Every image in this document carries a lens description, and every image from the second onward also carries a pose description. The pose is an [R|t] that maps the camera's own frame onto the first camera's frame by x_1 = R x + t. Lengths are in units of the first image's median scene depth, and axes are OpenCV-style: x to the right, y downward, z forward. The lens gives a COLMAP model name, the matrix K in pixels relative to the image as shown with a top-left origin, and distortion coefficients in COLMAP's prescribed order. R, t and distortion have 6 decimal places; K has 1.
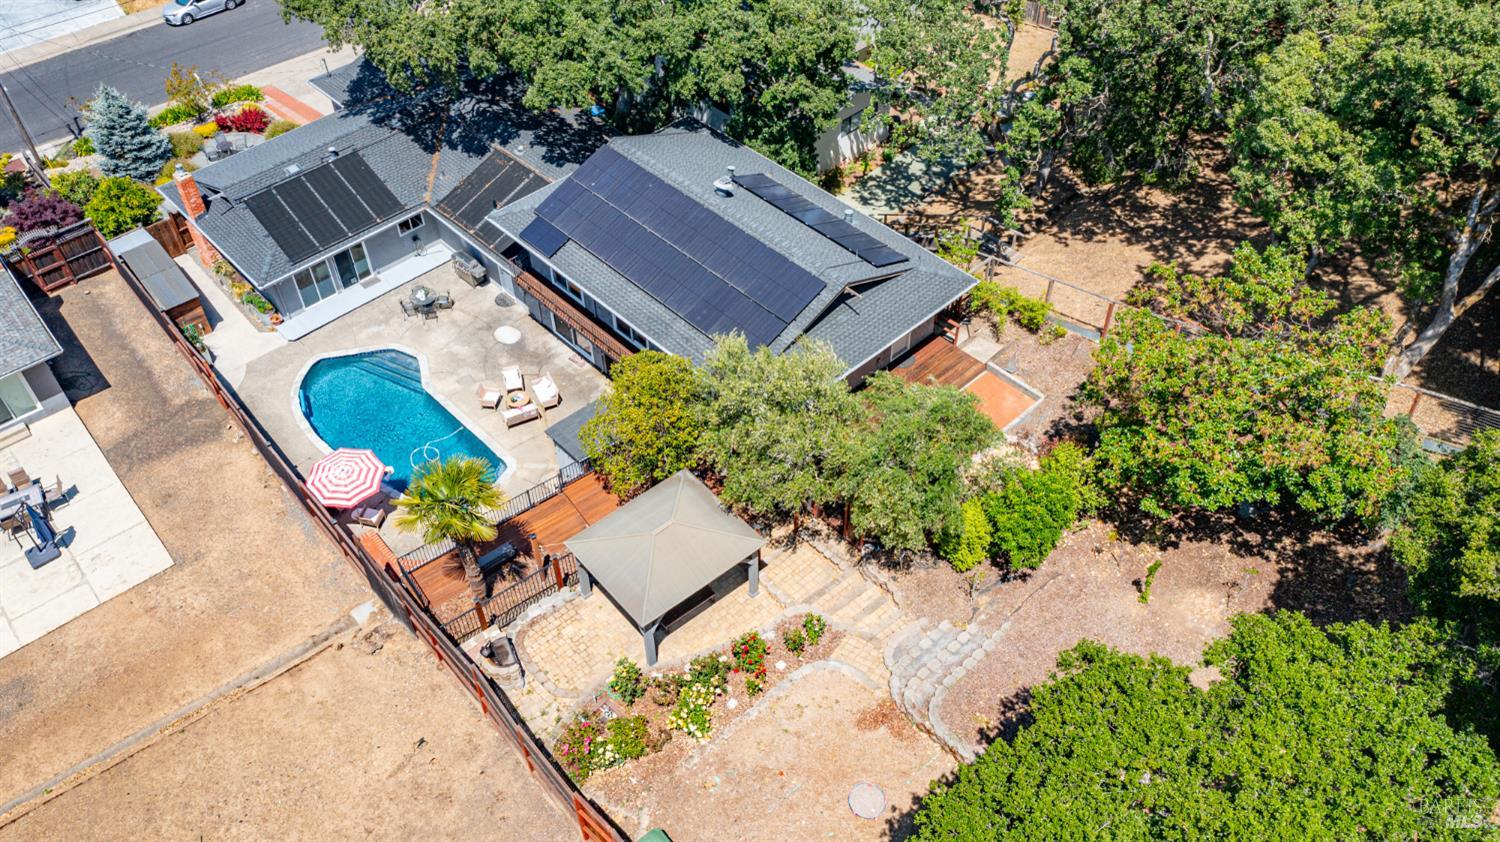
lens RADIAL K [[1172.7, 0, 750.0], [0, 1172.7, 421.0], [0, 0, 1]] dist [-0.009556, -0.009967]
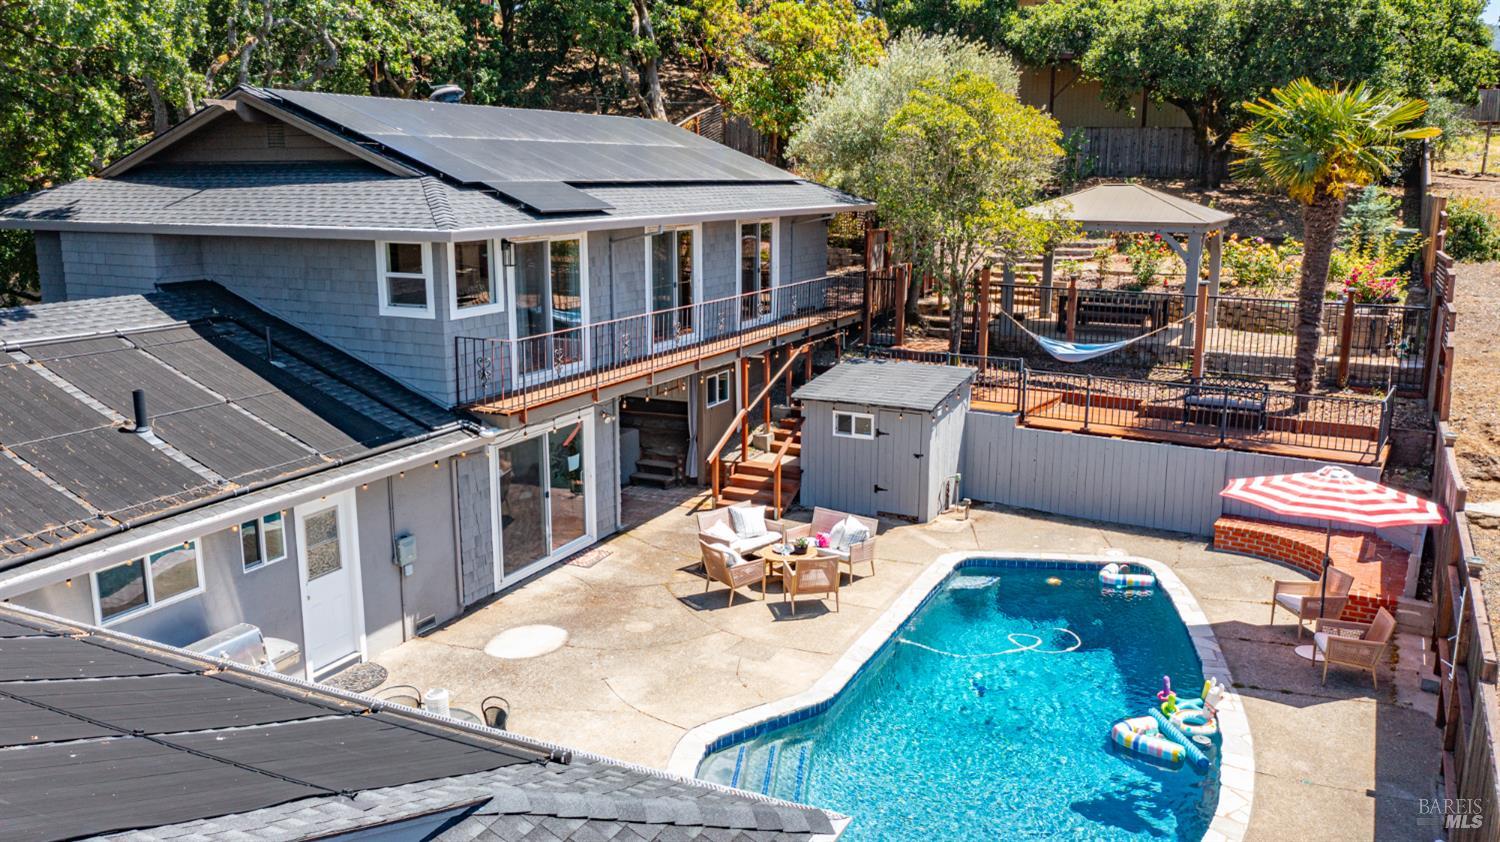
lens RADIAL K [[1172.7, 0, 750.0], [0, 1172.7, 421.0], [0, 0, 1]] dist [-0.009556, -0.009967]
pose [[-0.355325, -0.175061, 0.918204, -0.495208], [0.678356, 0.627530, 0.382151, -0.186247], [-0.643100, 0.758657, -0.104223, 0.921273]]
